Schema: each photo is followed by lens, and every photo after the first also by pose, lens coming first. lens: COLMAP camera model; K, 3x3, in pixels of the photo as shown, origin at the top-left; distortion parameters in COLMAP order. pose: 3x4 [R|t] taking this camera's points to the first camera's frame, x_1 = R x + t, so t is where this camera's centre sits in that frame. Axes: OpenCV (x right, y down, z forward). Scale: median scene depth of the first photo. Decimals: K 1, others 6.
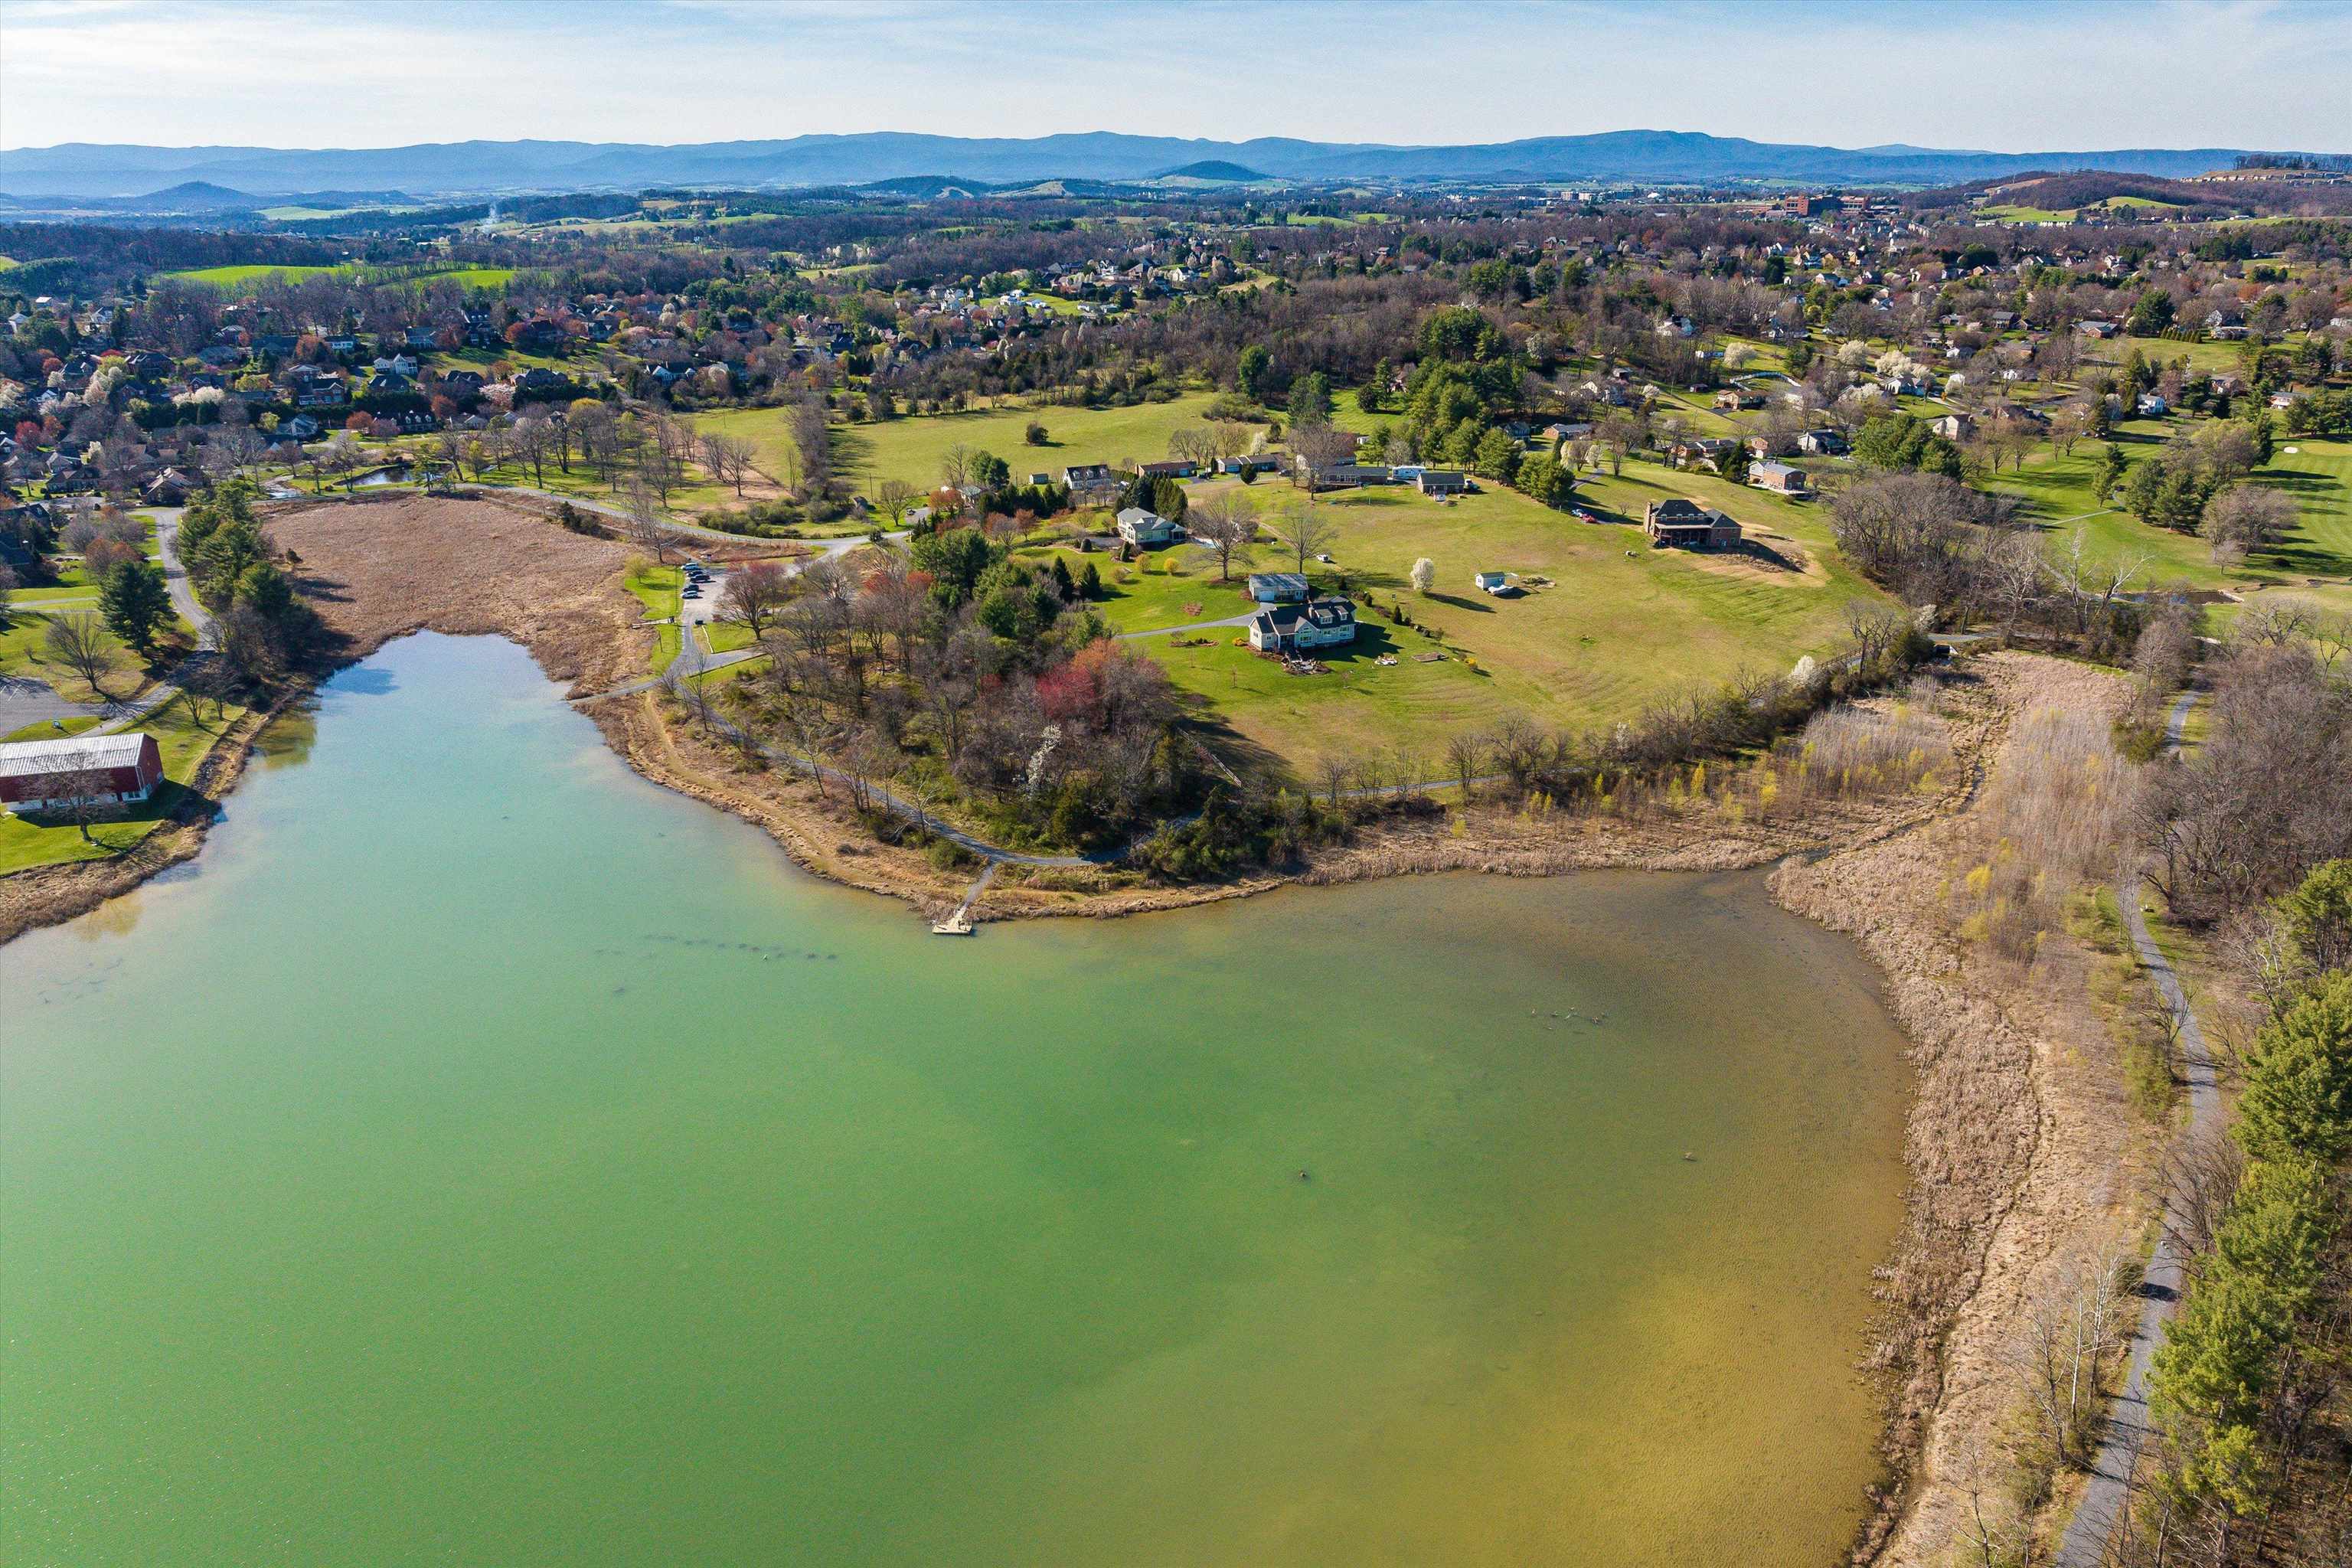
lens RADIAL K [[1648.9, 0, 1184.4], [0, 1648.9, 771.3], [0, 0, 1]] dist [-0.052544, 0.018917]
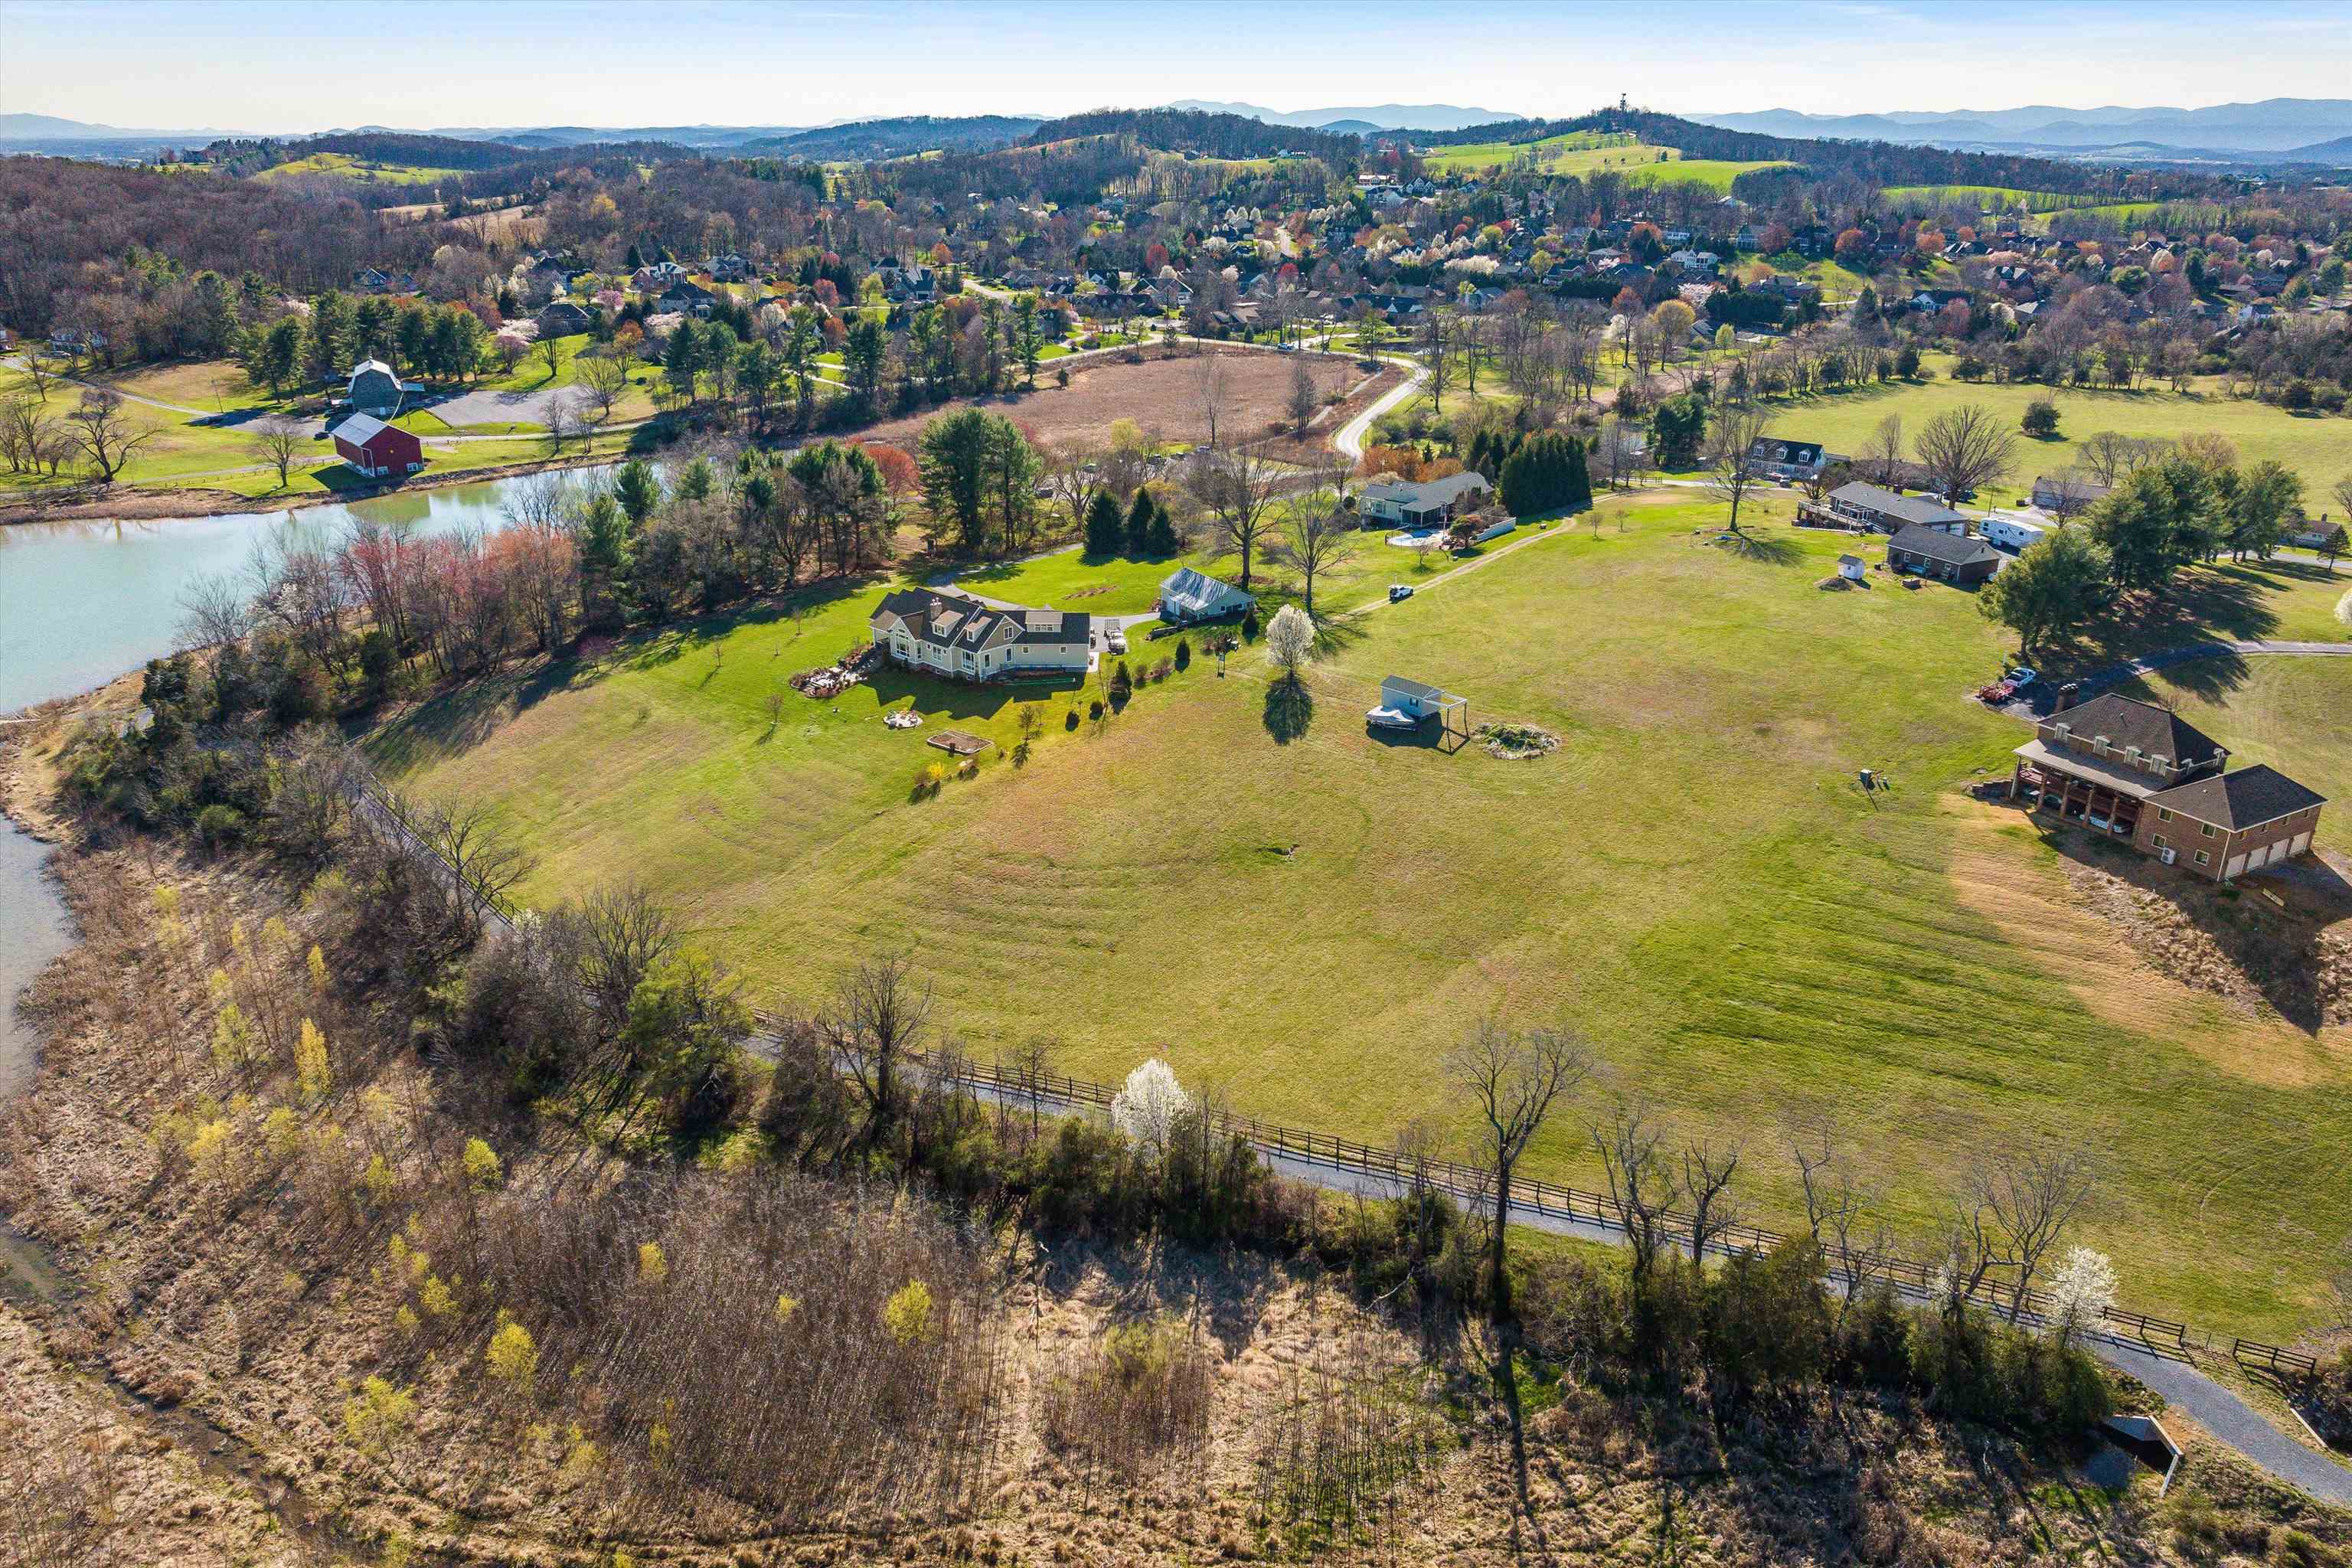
lens RADIAL K [[1648.9, 0, 1190.4], [0, 1648.9, 793.7], [0, 0, 1]] dist [-0.052544, 0.018917]
pose [[0.420127, 0.345612, -0.839074, 0.487029], [-0.315626, 0.922558, 0.221964, -0.150446], [0.850808, 0.171581, 0.496675, 0.610772]]
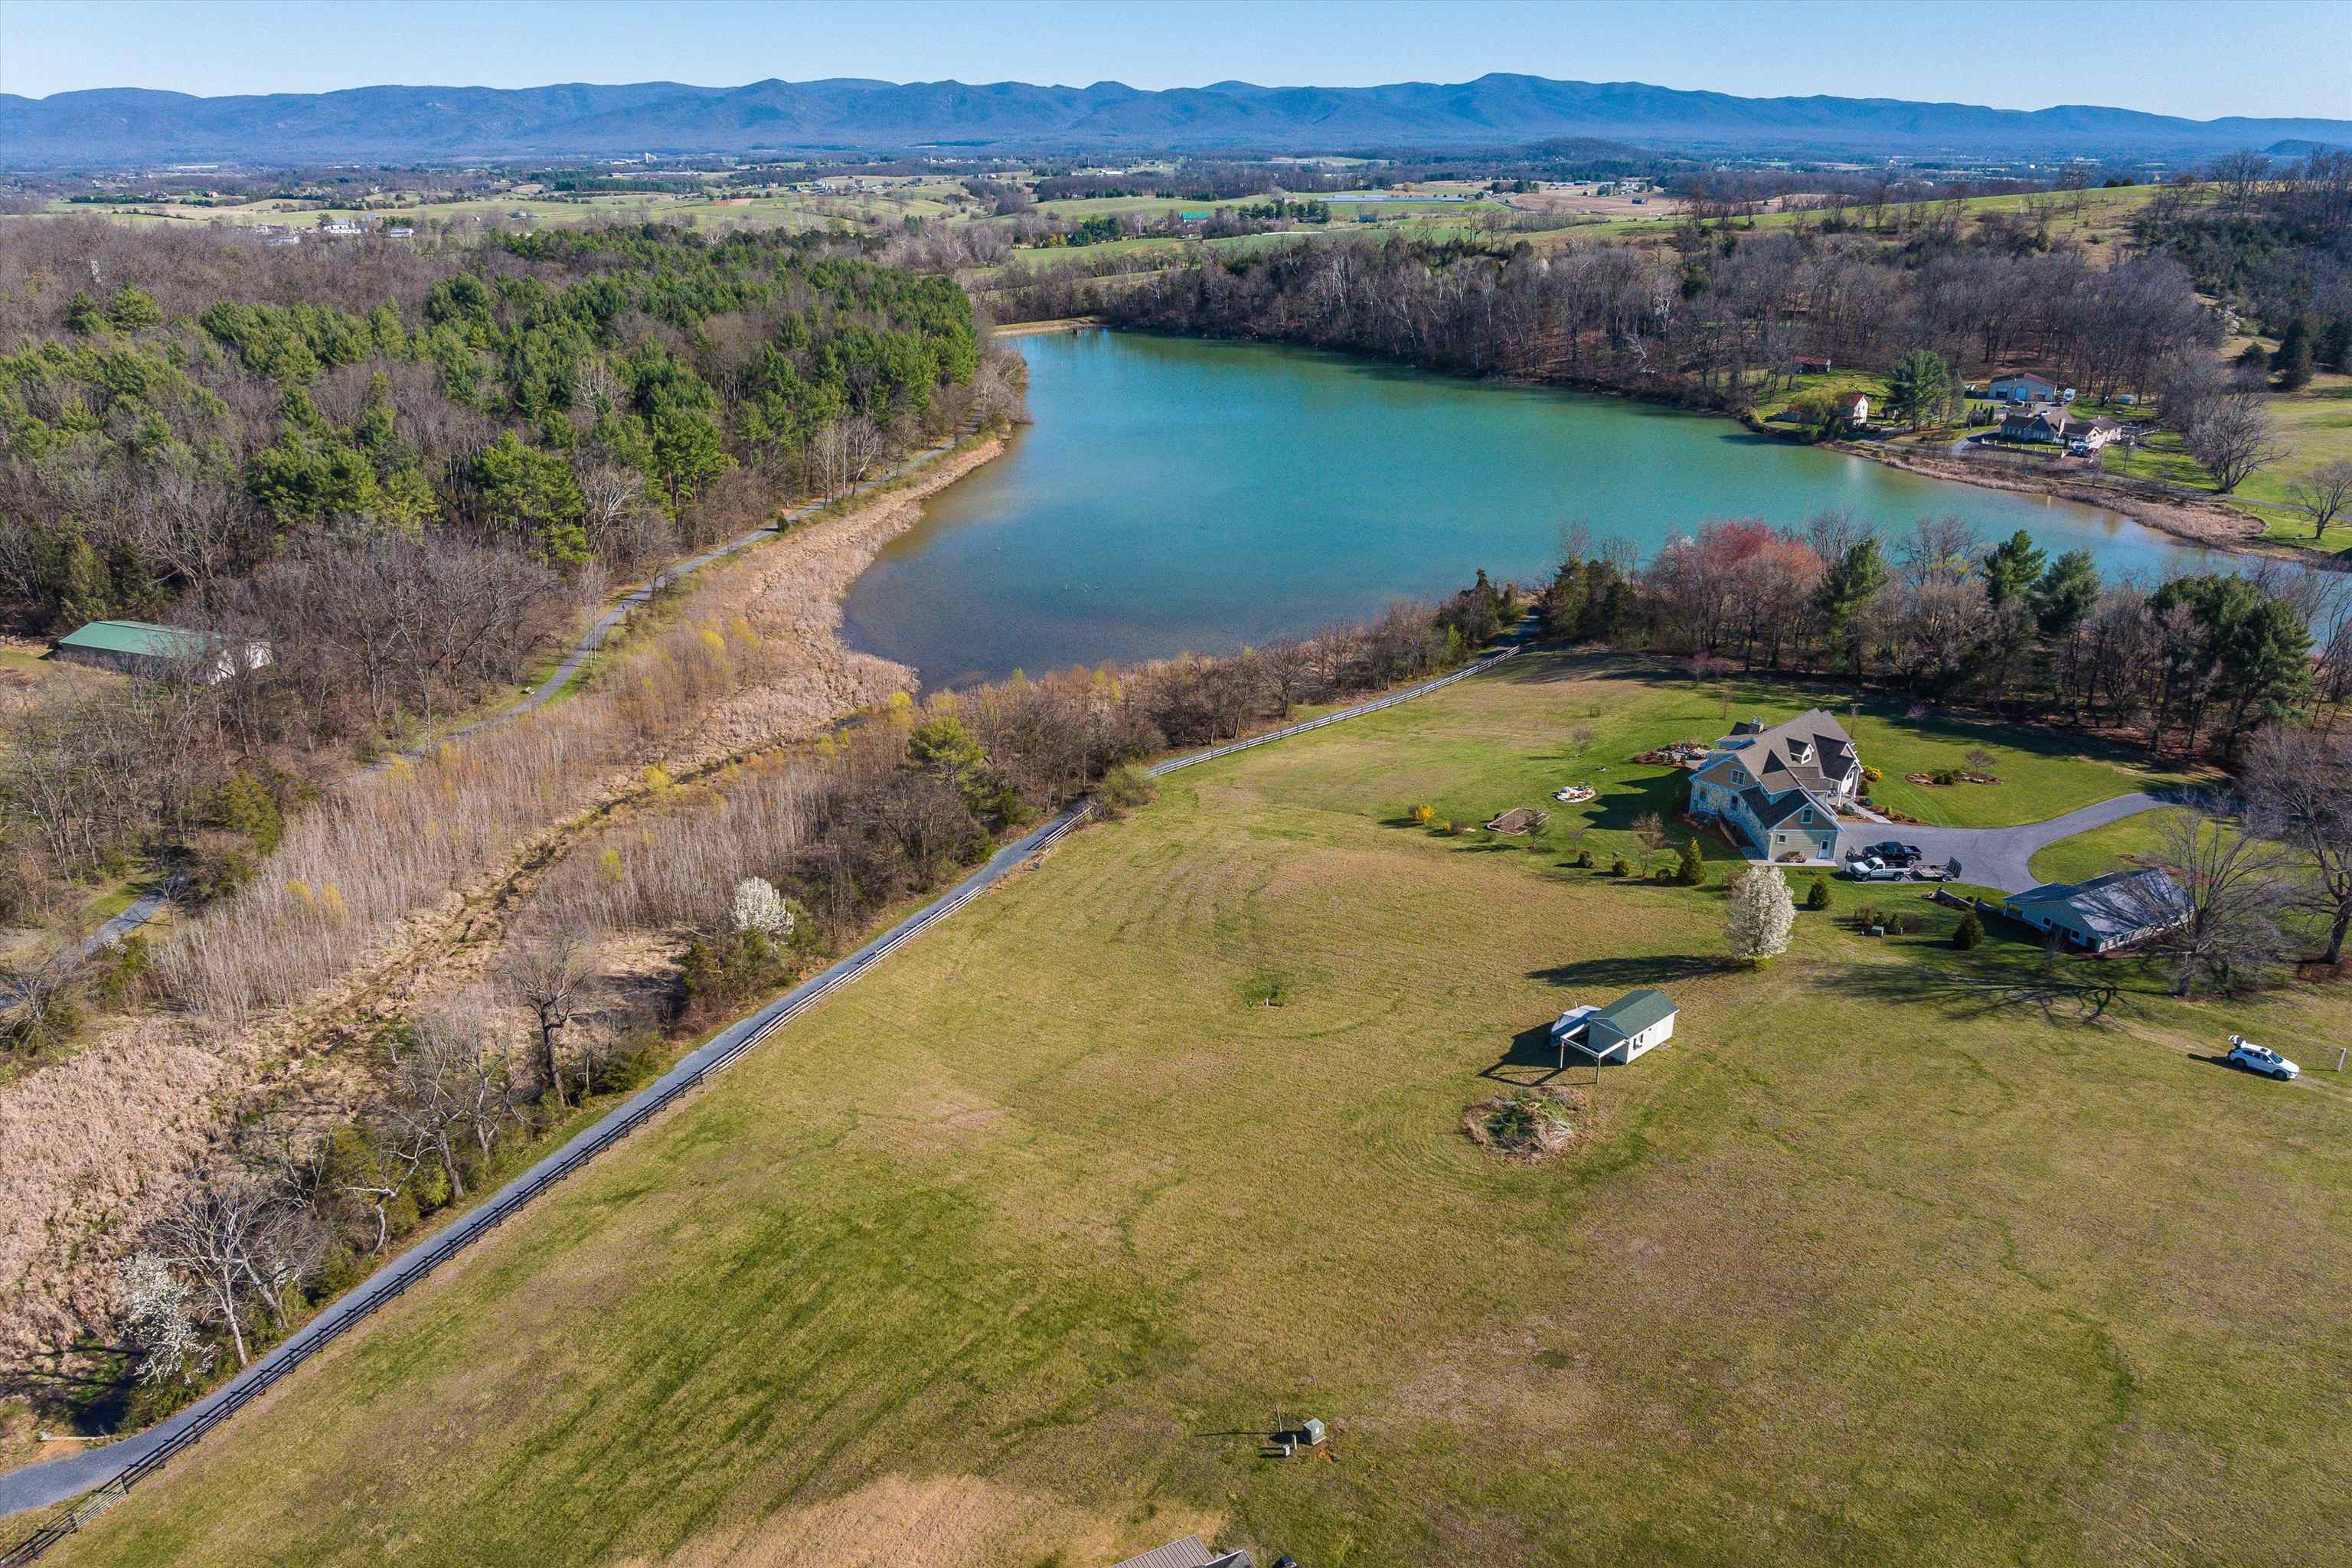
lens RADIAL K [[1648.9, 0, 1177.4], [0, 1648.9, 790.0], [0, 0, 1]] dist [-0.052544, 0.018917]
pose [[-0.927840, 0.141261, -0.345194, 0.314400], [-0.125938, 0.752497, 0.646443, -0.290847], [0.351075, 0.643268, -0.680406, 0.986007]]
